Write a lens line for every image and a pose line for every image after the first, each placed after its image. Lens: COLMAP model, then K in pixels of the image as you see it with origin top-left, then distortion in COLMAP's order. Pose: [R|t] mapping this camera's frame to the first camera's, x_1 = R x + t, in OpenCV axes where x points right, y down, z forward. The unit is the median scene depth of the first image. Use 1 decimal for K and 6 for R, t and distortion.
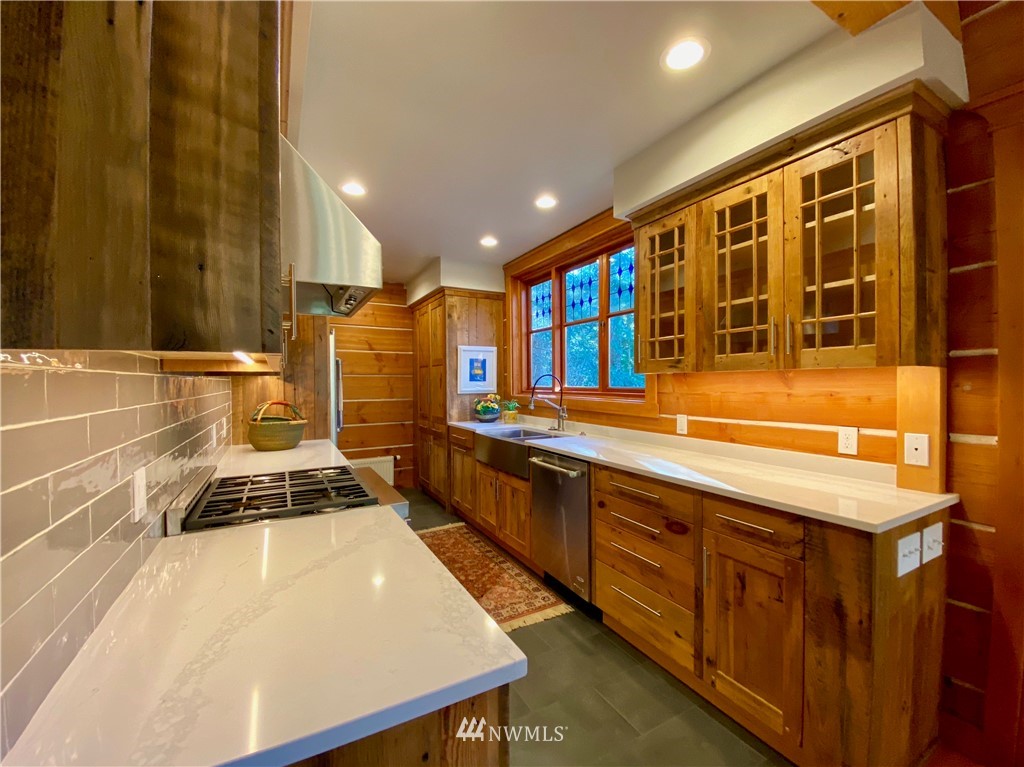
lens RADIAL K [[432.4, 0, 512.0], [0, 432.4, 385.6], [0, 0, 1]] dist [0.043558, -0.031891]
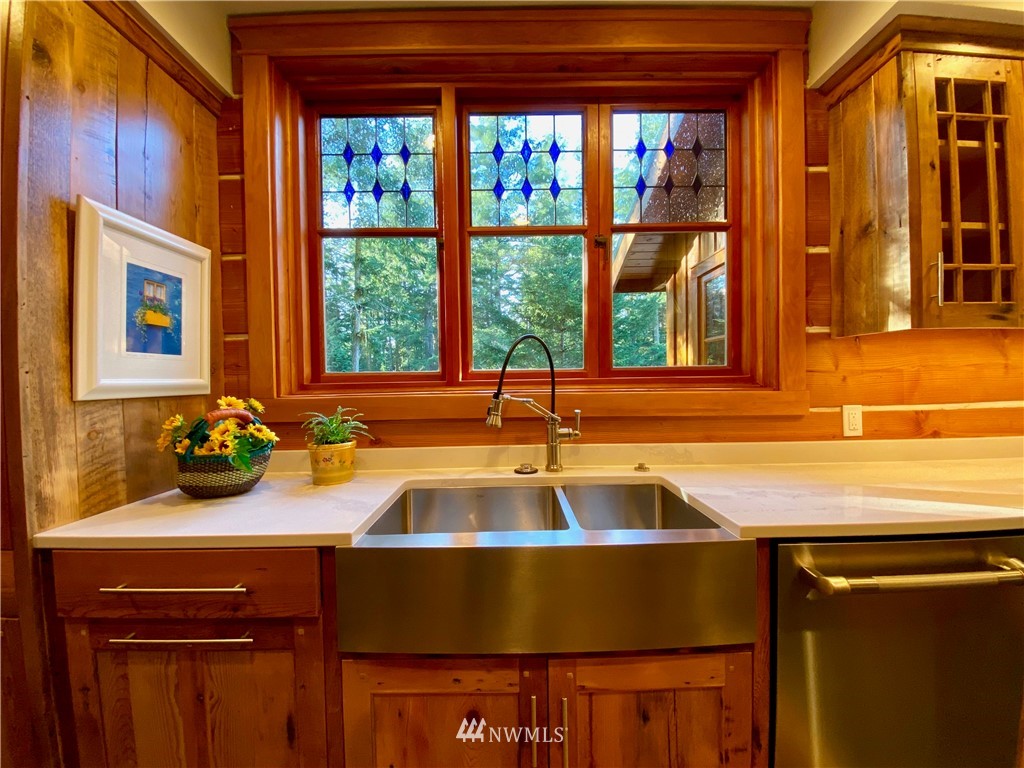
lens RADIAL K [[432.4, 0, 512.0], [0, 432.4, 386.1], [0, 0, 1]] dist [0.043558, -0.031891]
pose [[0.464063, -0.017310, 0.885633, -0.475371], [0.022792, 0.999711, 0.007597, 0.030471], [-0.885509, 0.016660, 0.464324, 1.416713]]
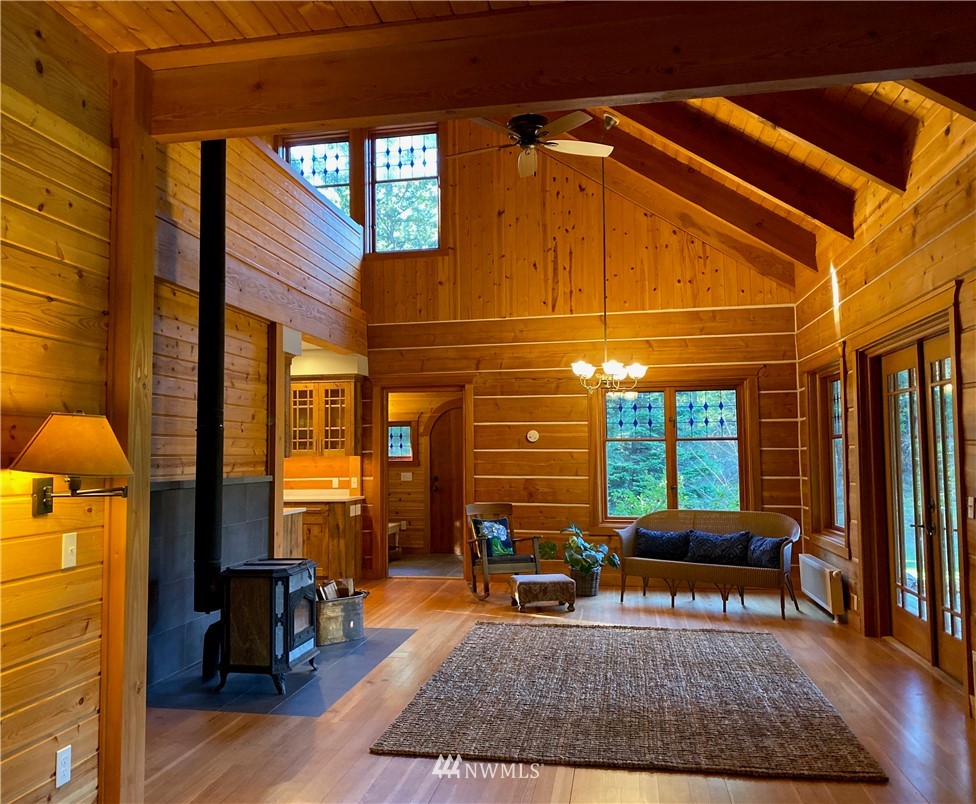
lens RADIAL K [[829.7, 0, 443.2], [0, 829.7, 399.4], [0, 0, 1]] dist [0.106204, -0.163087]
pose [[0.656107, 0.053333, 0.752781, -2.398276], [0.009908, 0.996805, -0.079257, 0.023450], [-0.754603, 0.059459, 0.653483, -2.574340]]
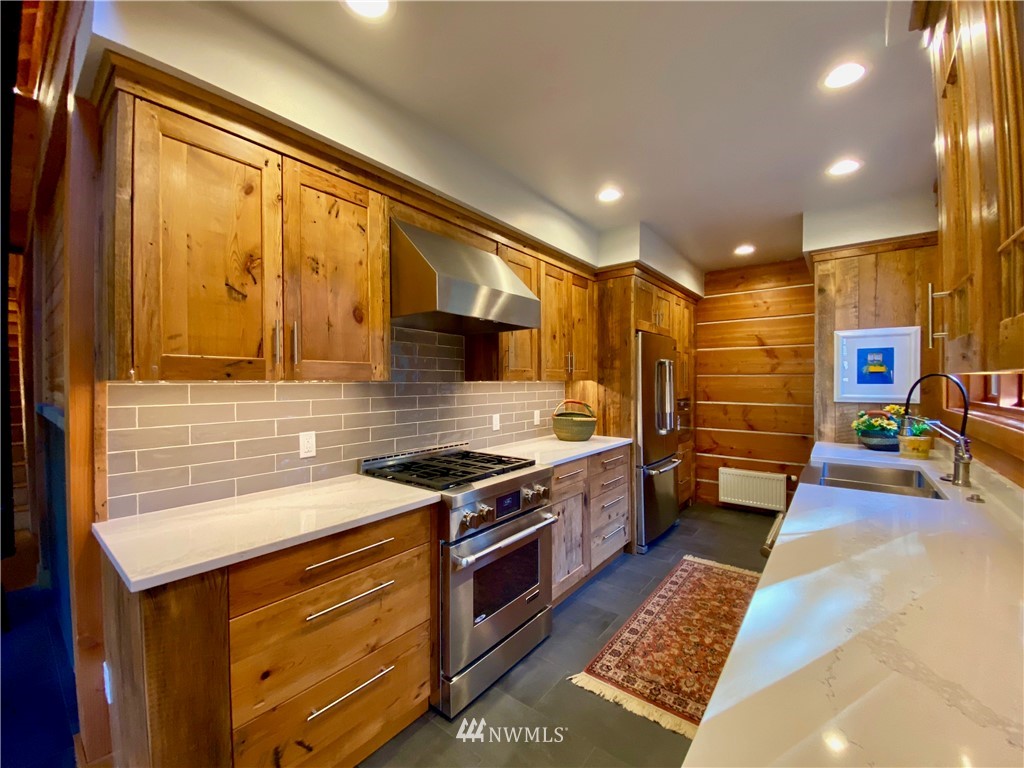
lens RADIAL K [[417.9, 0, 504.1], [0, 417.9, 385.8], [0, 0, 1]] dist [0.040798, -0.027803]
pose [[0.388489, 0.013361, -0.921356, 0.608959], [-0.006713, 0.999909, 0.011670, -0.022412], [0.921429, 0.001651, 0.388543, 0.530962]]
